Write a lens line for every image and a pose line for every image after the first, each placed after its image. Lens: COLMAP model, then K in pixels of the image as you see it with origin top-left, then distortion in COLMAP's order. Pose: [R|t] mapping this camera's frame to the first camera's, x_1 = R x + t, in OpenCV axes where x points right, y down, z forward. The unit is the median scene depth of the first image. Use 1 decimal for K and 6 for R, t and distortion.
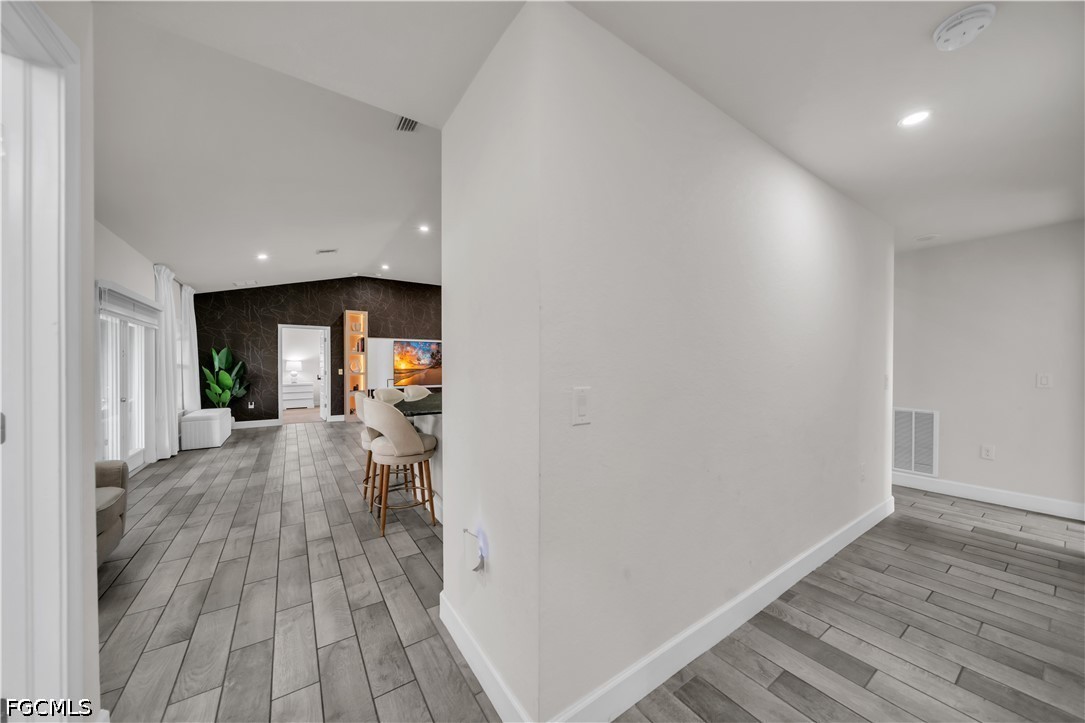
lens RADIAL K [[373.7, 0, 545.7], [0, 373.7, 368.8], [0, 0, 1]] dist [-0.001044, -0.001284]
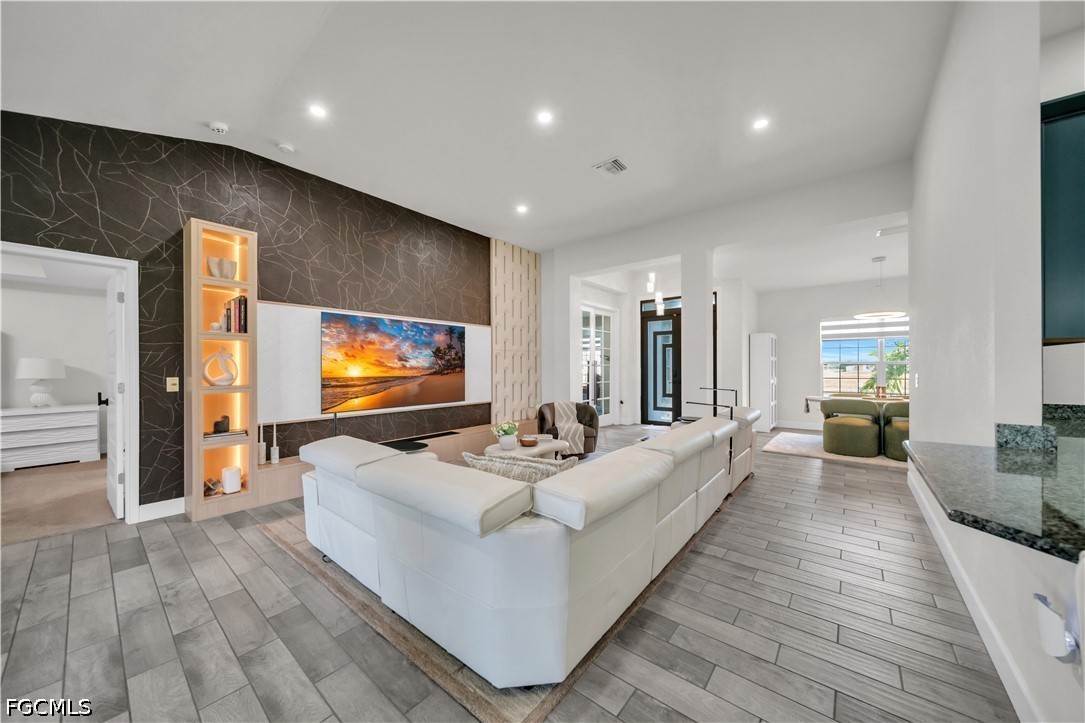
lens RADIAL K [[374.6, 0, 547.5], [0, 374.6, 367.8], [0, 0, 1]] dist [-0.000678, -0.001258]
pose [[0.958304, -0.002577, 0.285740, -0.302271], [0.004786, 0.999964, -0.007031, -0.004551], [-0.285711, 0.008106, 0.958281, 0.544655]]
